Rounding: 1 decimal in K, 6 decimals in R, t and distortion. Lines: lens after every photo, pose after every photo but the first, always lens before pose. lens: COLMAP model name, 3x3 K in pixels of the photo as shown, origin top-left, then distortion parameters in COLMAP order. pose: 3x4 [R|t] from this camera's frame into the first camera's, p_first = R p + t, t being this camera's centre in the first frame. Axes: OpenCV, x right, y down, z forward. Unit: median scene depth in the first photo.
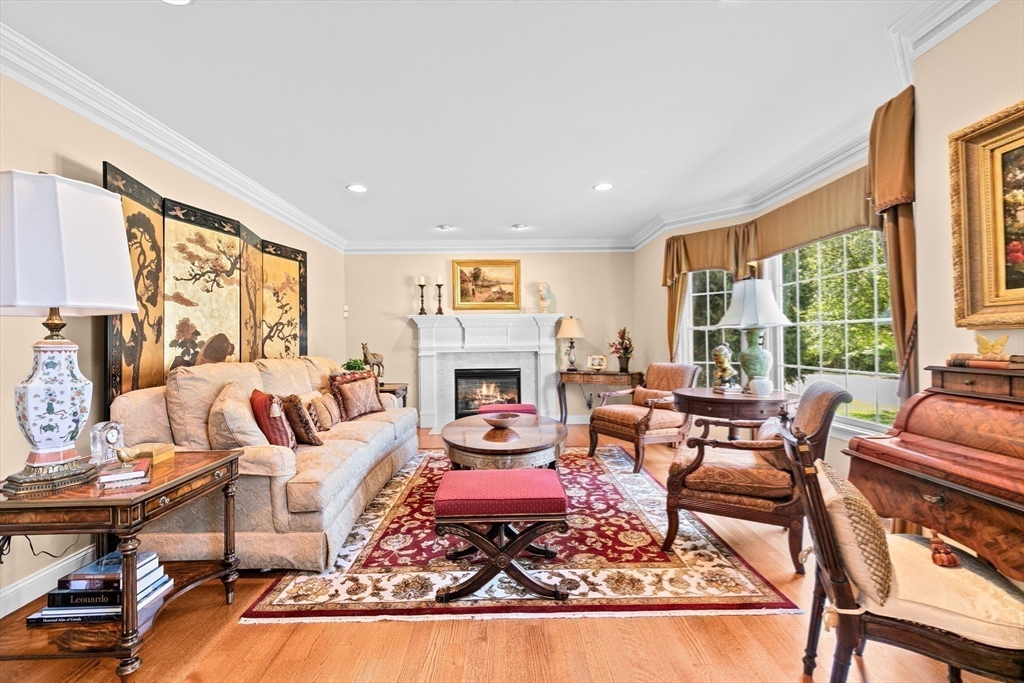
lens RADIAL K [[461.0, 0, 511.4], [0, 461.0, 339.2], [0, 0, 1]] dist [0.003952, 0.001201]
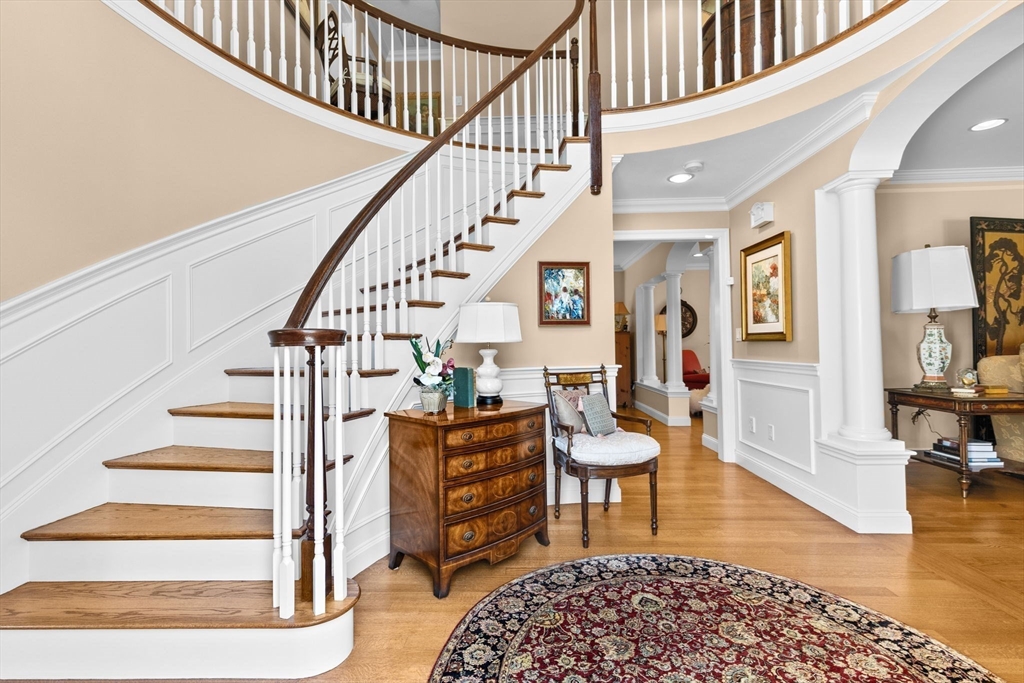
lens RADIAL K [[461.0, 0, 505.7], [0, 461.0, 338.5], [0, 0, 1]] dist [0.003952, 0.001201]
pose [[-0.045742, 0.000831, -0.998953, 1.190465], [0.017446, 0.999848, 0.000033, 0.035323], [0.998801, -0.017426, -0.045750, -0.835379]]
